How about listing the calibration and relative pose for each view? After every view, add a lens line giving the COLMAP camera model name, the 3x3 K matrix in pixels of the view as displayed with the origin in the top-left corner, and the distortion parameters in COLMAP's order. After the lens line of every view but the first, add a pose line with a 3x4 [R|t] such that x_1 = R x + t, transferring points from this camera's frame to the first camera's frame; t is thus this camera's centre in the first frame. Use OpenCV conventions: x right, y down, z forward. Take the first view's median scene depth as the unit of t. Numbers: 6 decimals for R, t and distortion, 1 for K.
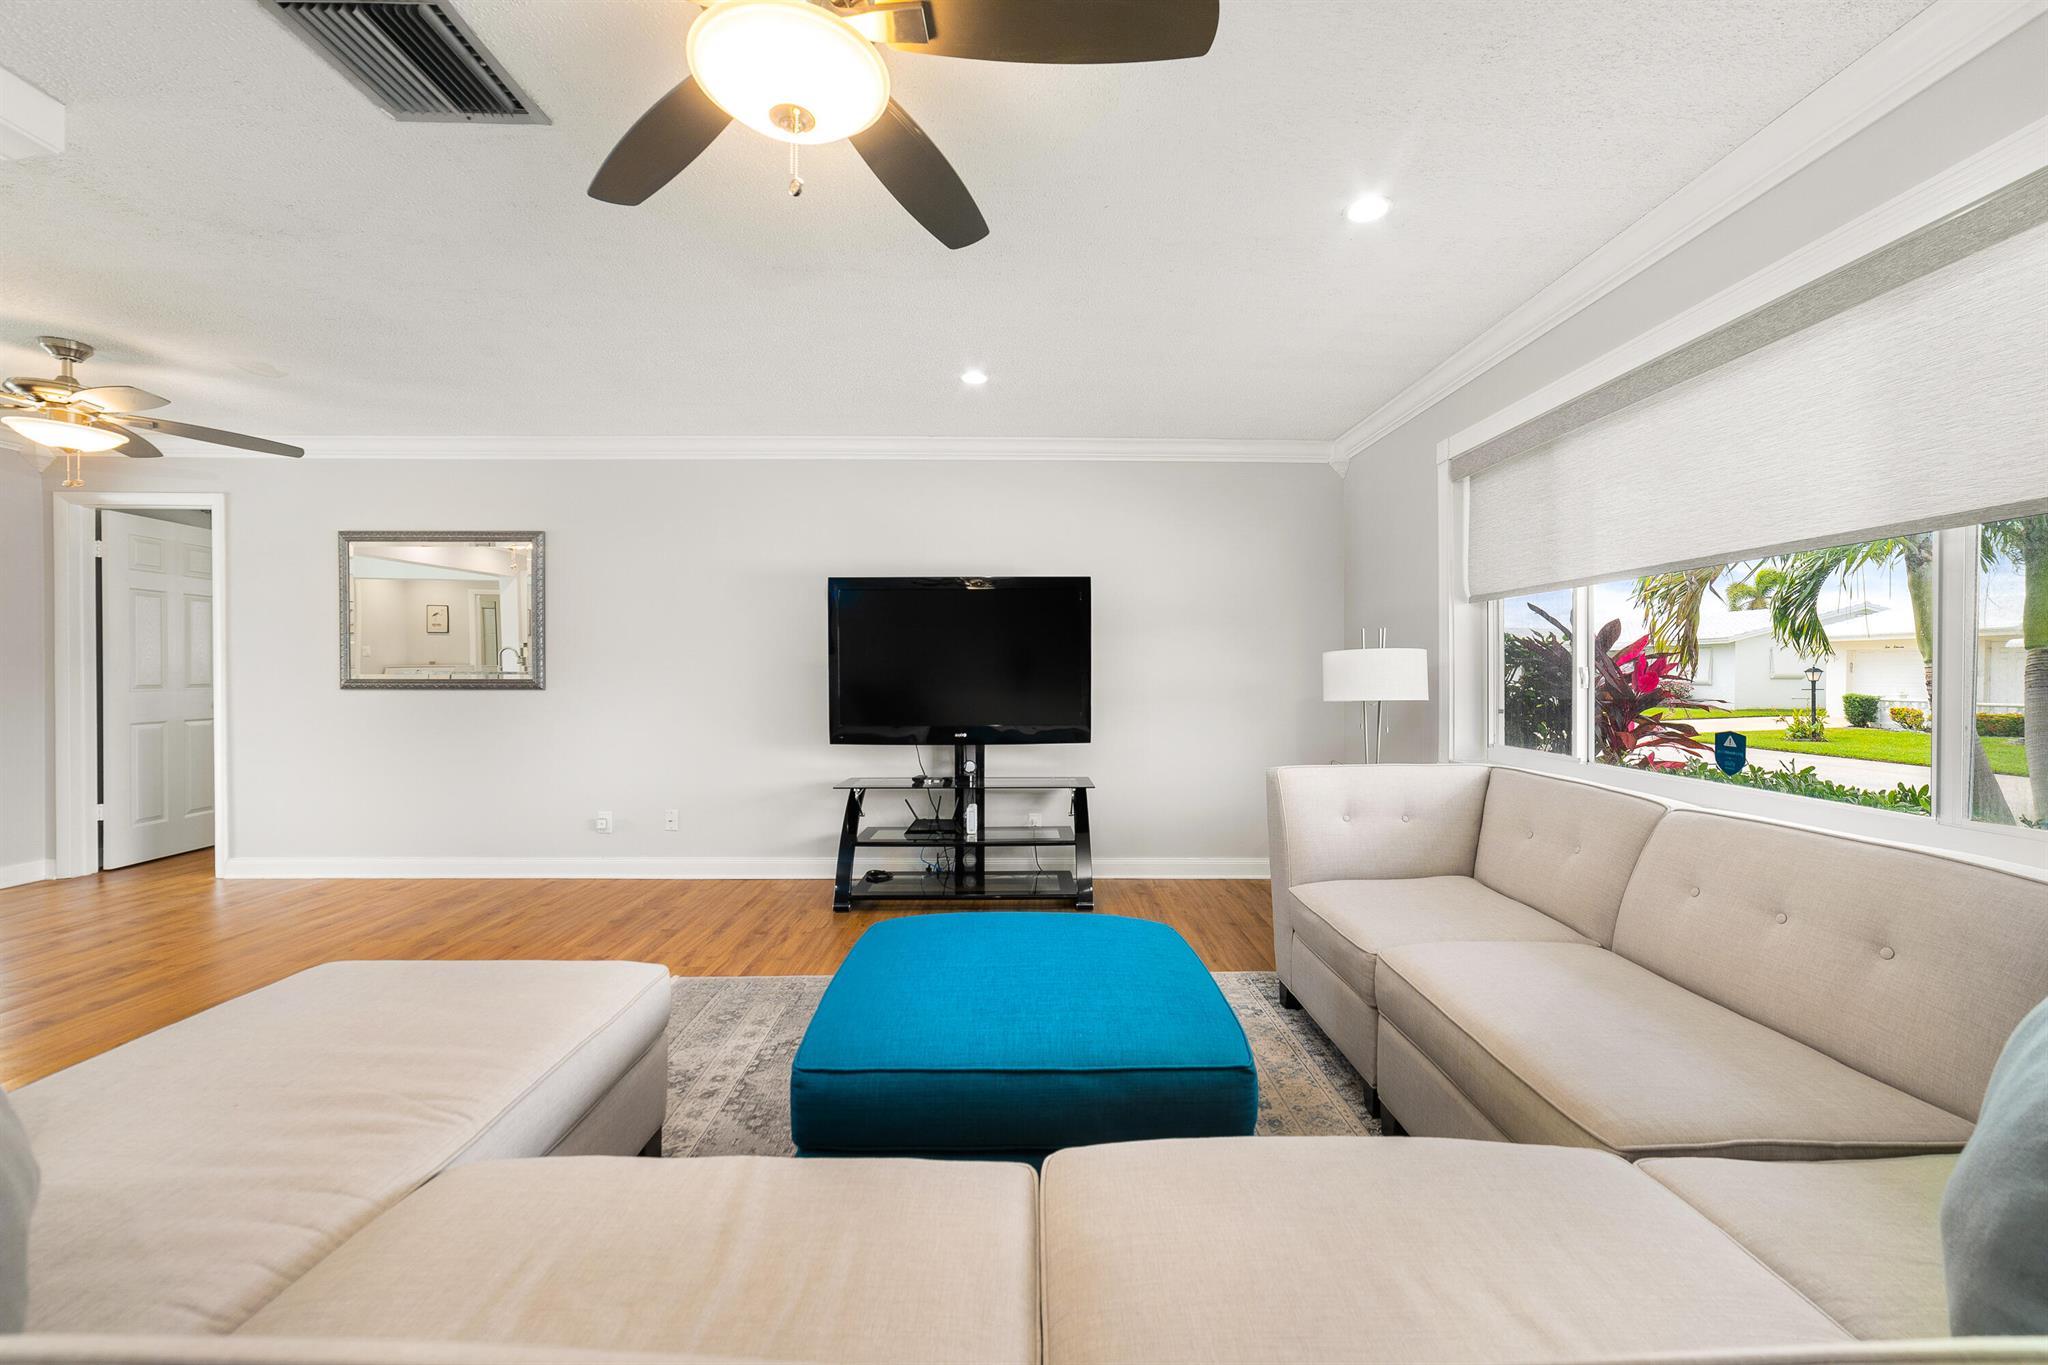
lens RADIAL K [[811.0, 0, 1028.5], [0, 811.0, 664.9], [0, 0, 1]] dist [-0.001570, 0.004723]
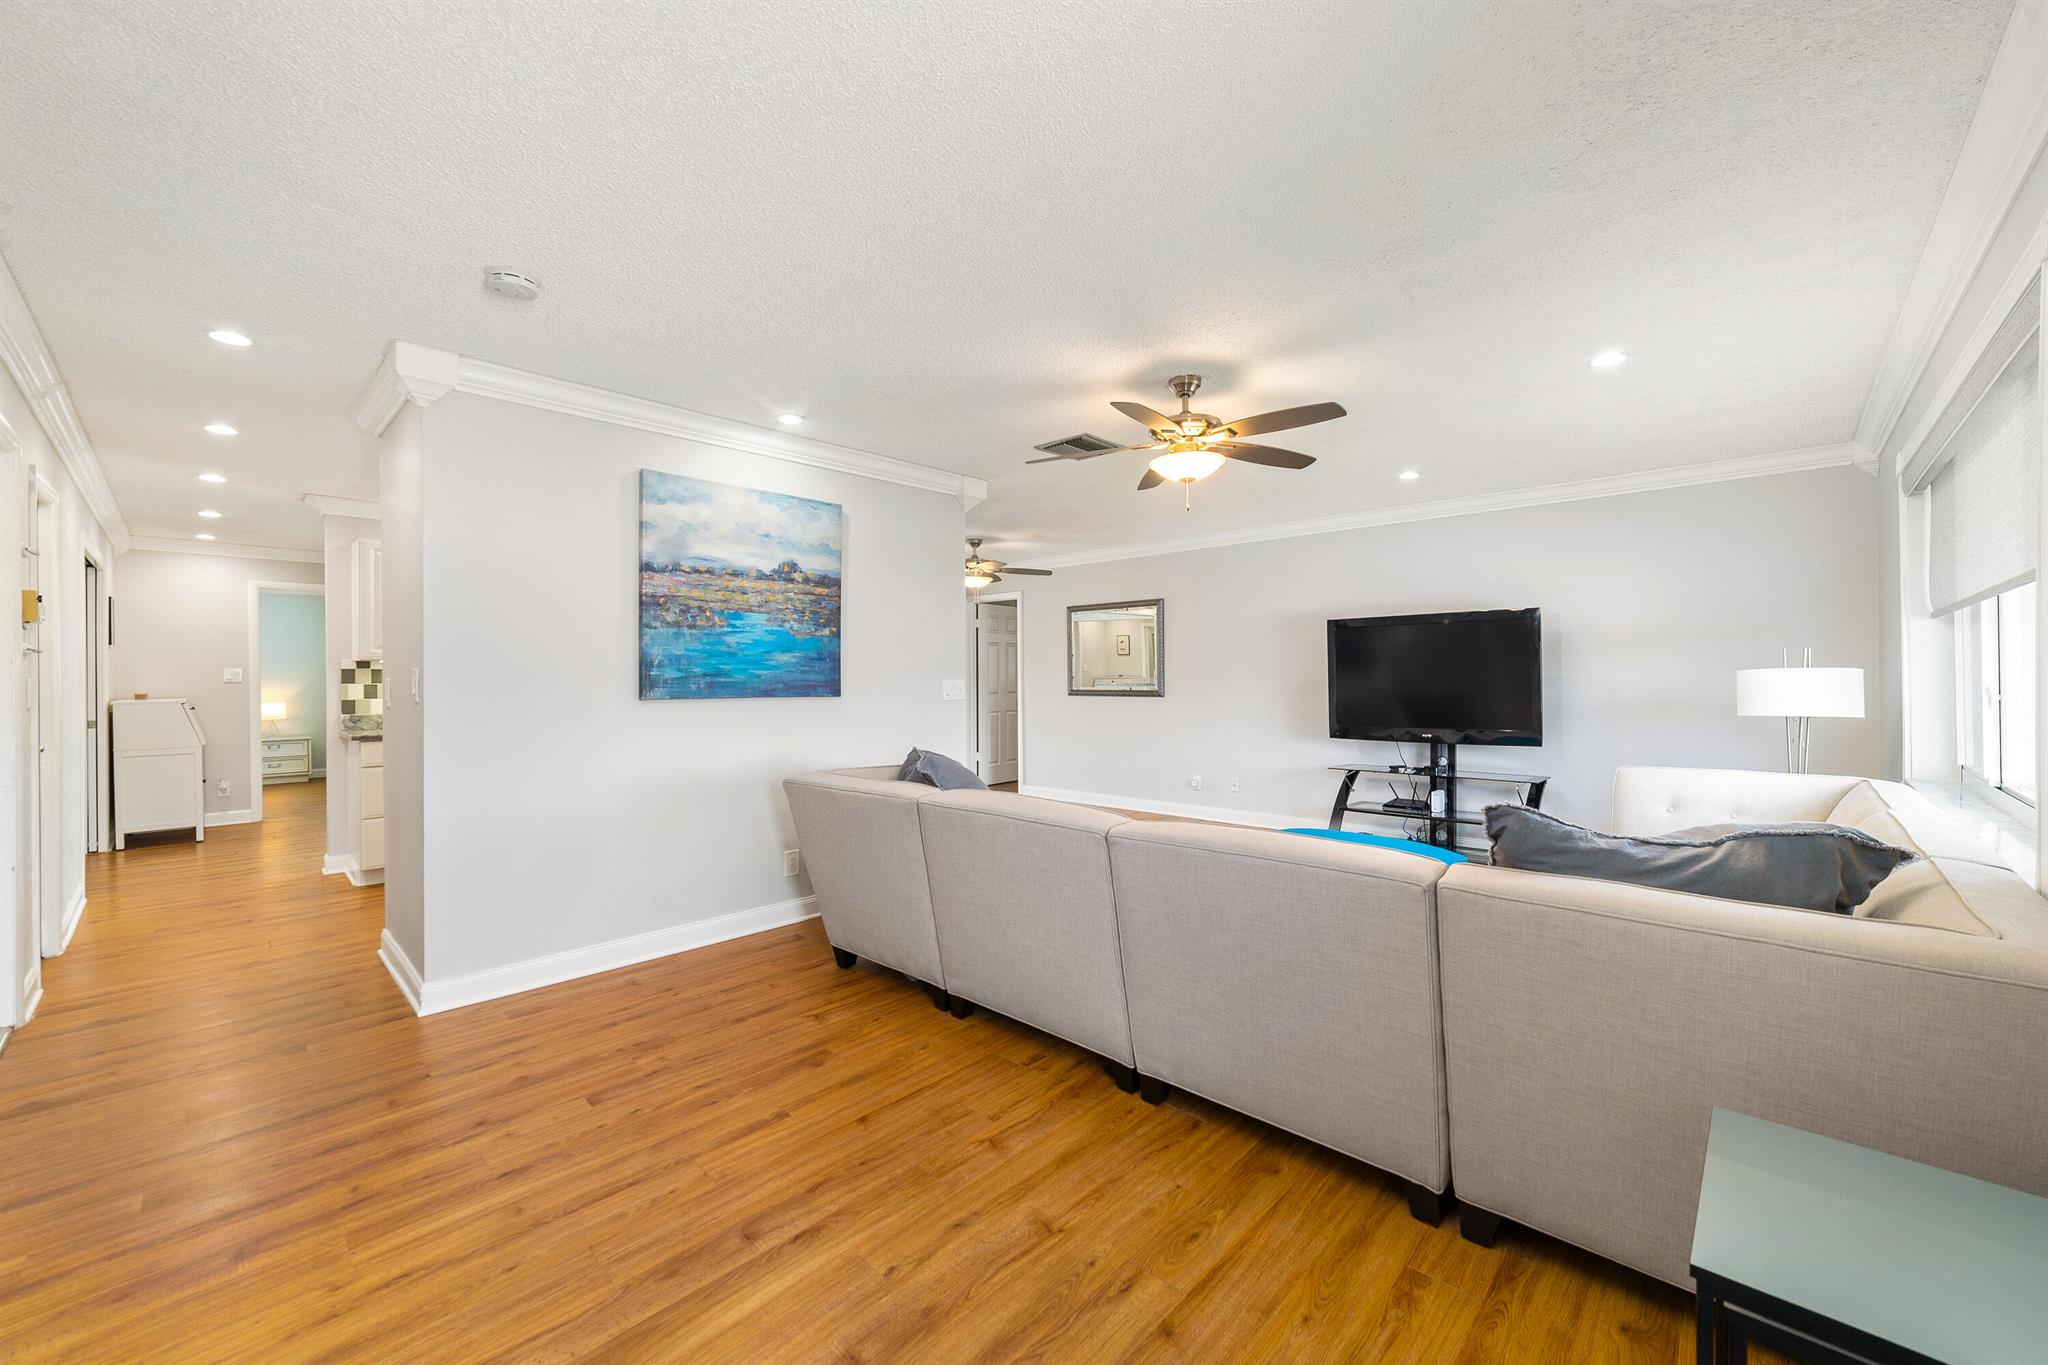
lens RADIAL K [[802.2, 0, 1018.0], [0, 802.2, 681.4], [0, 0, 1]] dist [-0.001409, -0.000031]
pose [[0.712880, -0.001288, -0.701285, 0.344226], [0.005627, 0.999977, 0.003884, -0.008879], [0.701263, -0.006715, 0.712871, -0.370564]]
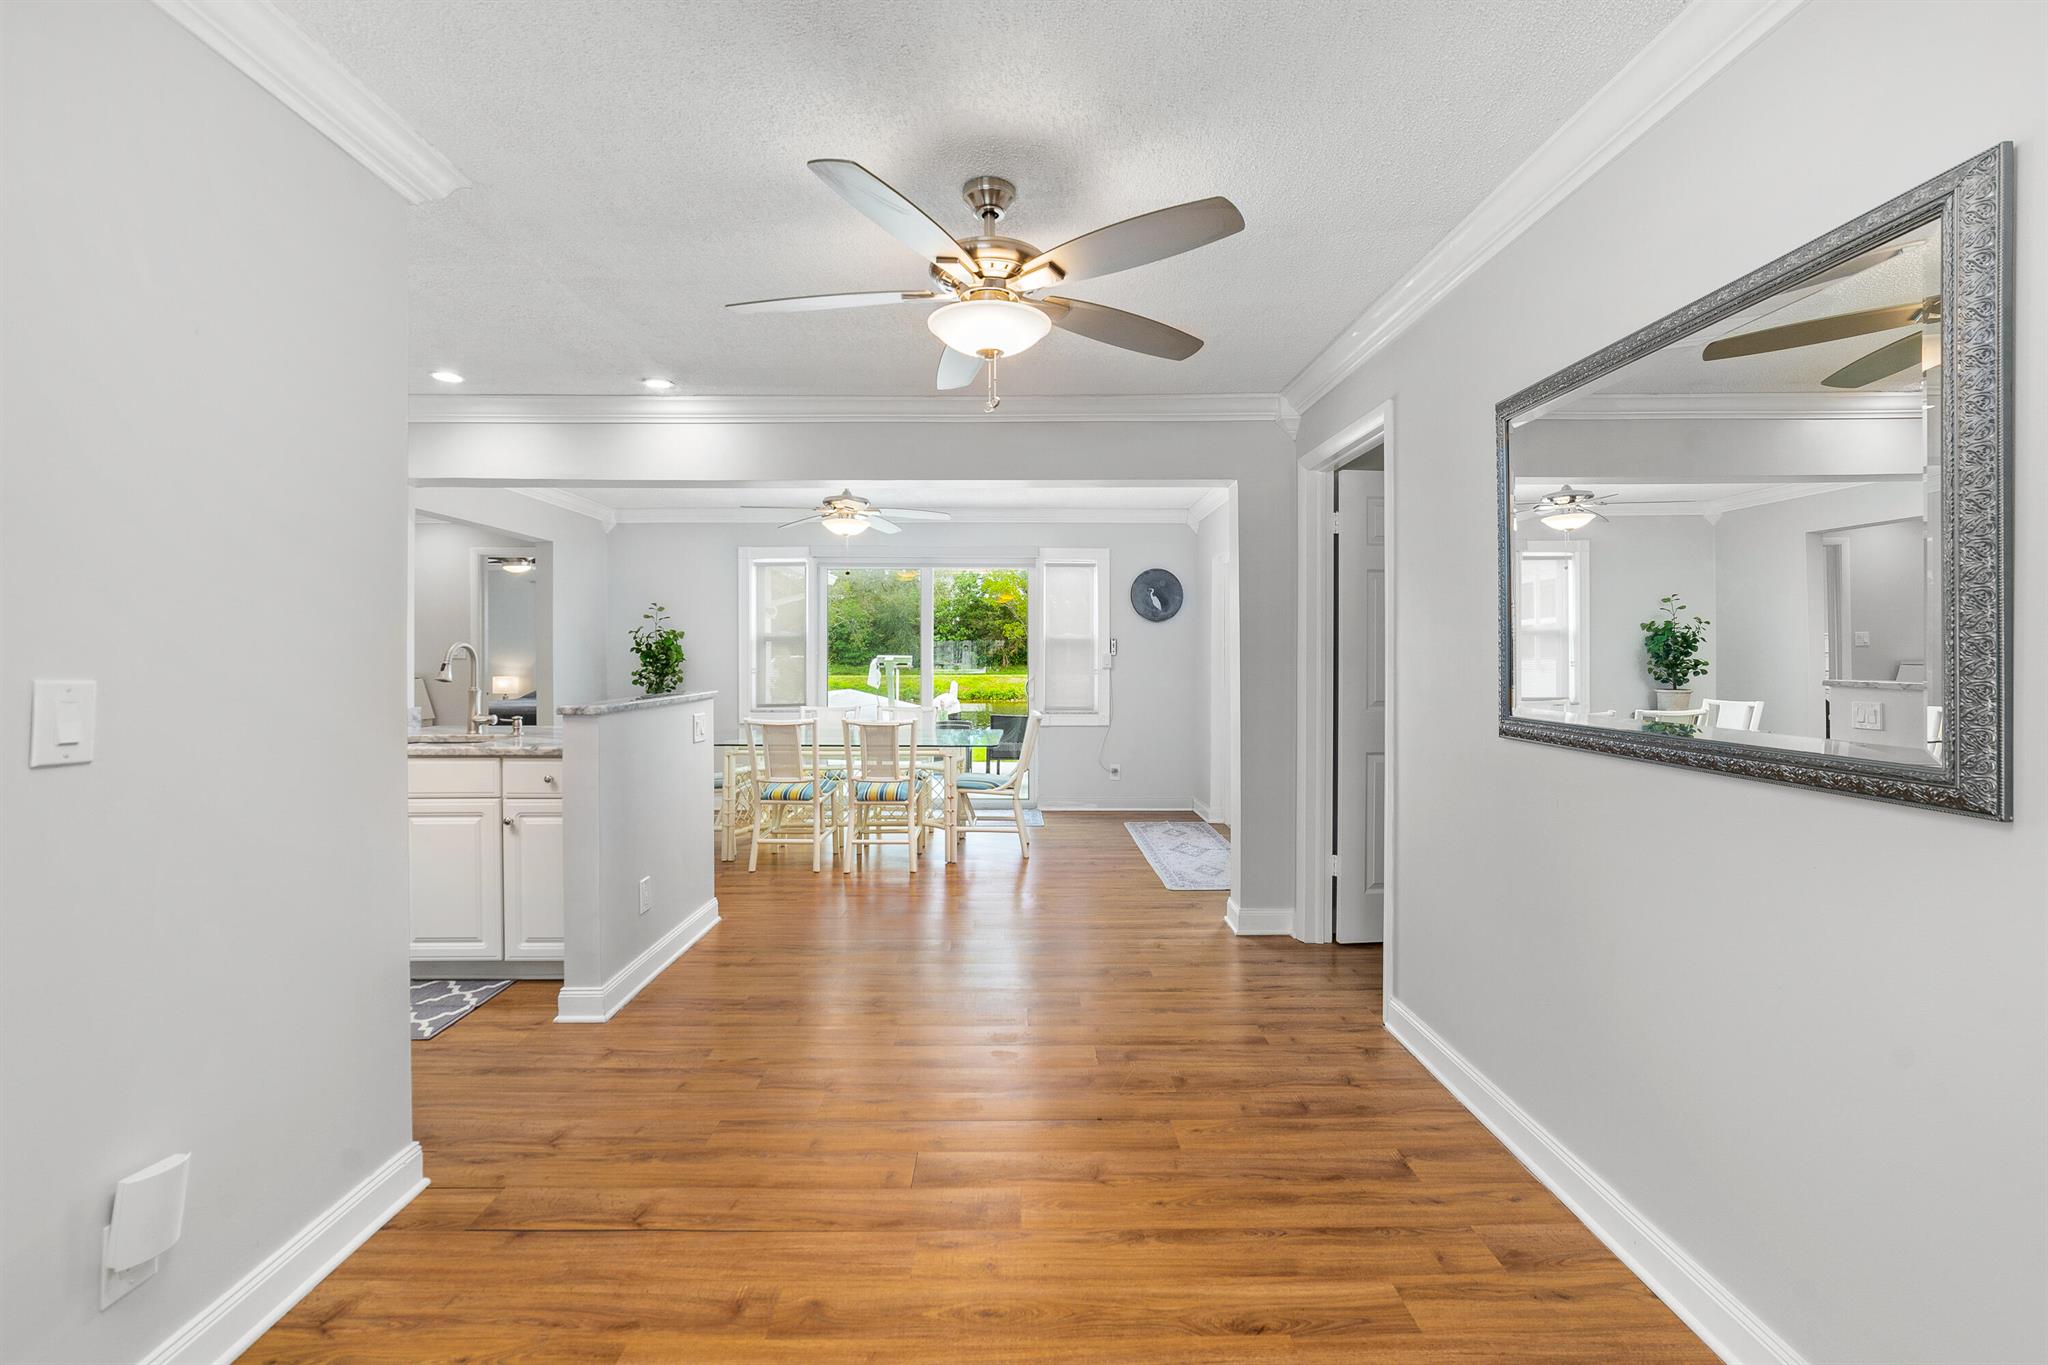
lens RADIAL K [[840.8, 0, 1024.3], [0, 840.8, 646.7], [0, 0, 1]] dist [-0.028369, -0.000106]
pose [[0.014781, -0.007975, -0.999859, -0.405357], [-0.002566, 0.999965, -0.008014, -0.020490], [0.999887, 0.002684, 0.014760, 0.791866]]
